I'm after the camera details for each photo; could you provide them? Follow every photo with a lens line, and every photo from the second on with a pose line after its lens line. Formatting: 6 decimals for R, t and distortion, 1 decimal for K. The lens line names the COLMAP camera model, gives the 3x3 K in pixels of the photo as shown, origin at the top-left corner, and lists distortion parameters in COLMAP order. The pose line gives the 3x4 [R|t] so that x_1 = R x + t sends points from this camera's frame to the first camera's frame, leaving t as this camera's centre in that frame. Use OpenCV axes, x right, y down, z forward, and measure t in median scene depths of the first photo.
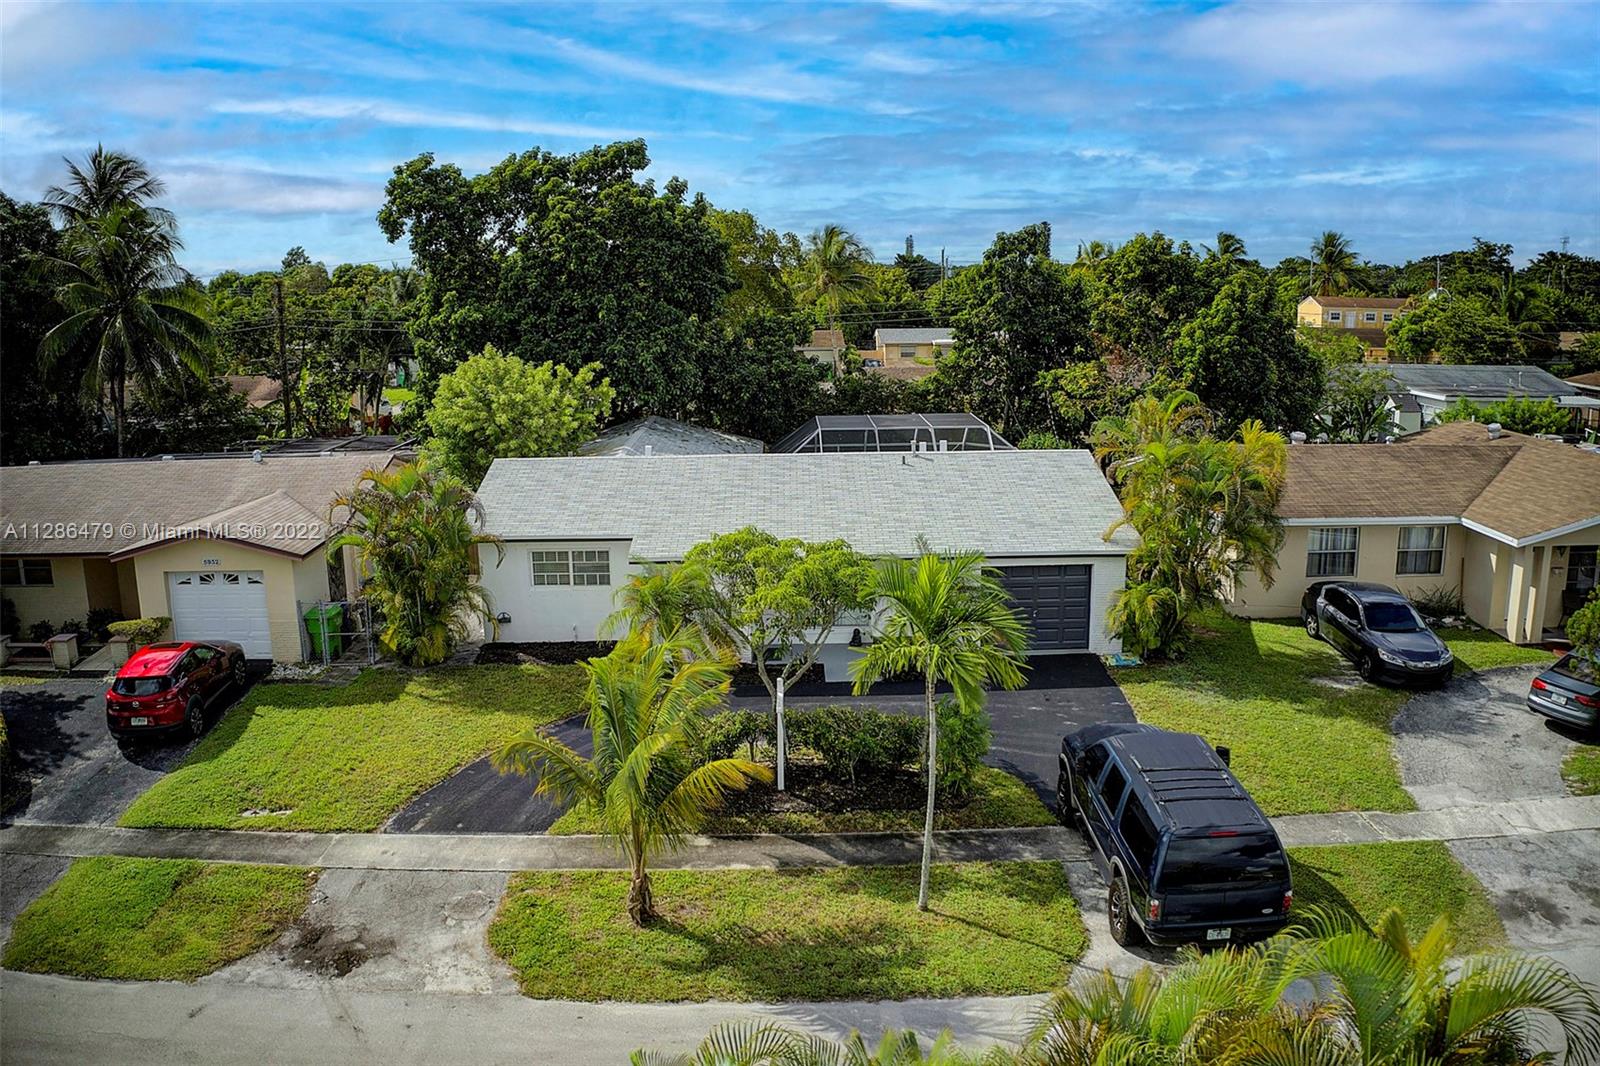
lens RADIAL K [[1262.7, 0, 800.0], [0, 1262.7, 533.0], [0, 0, 1]] dist [-0.190539, 0.013720]
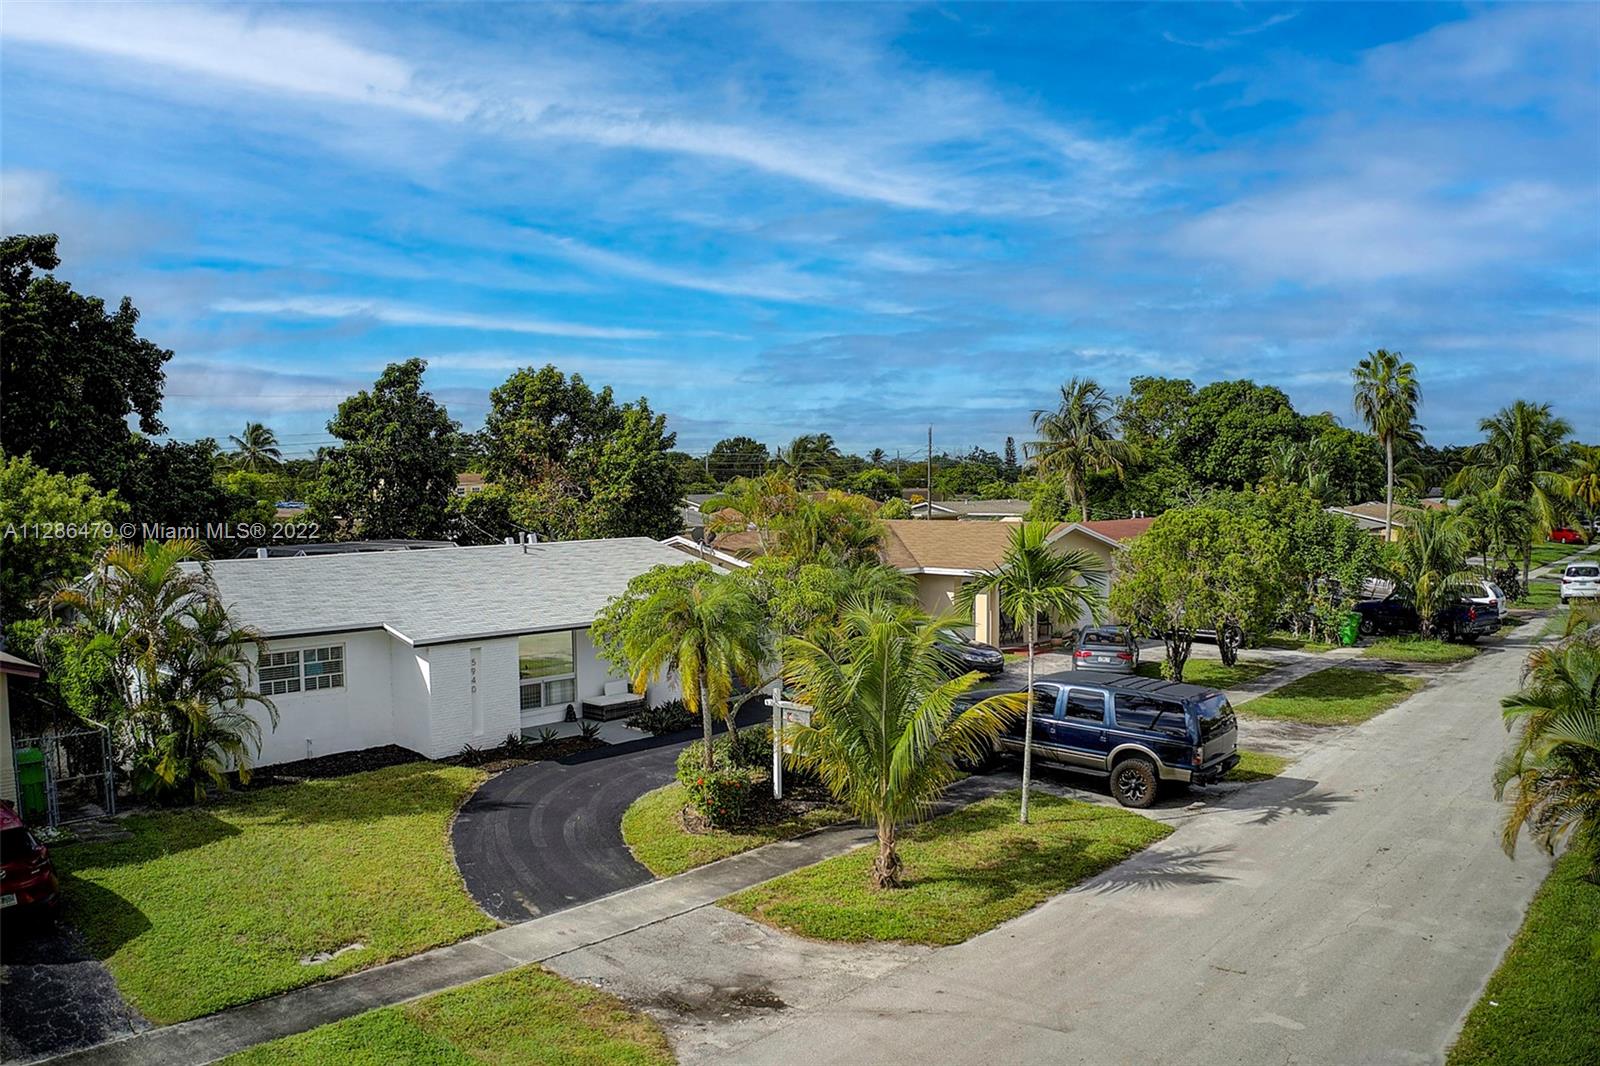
lens RADIAL K [[1262.7, 0, 800.0], [0, 1262.7, 533.0], [0, 0, 1]] dist [-0.190539, 0.013720]
pose [[0.663574, -0.024750, 0.747701, -0.651149], [0.151290, 0.983242, -0.101721, 0.080780], [-0.732654, 0.180619, 0.656198, 0.222154]]
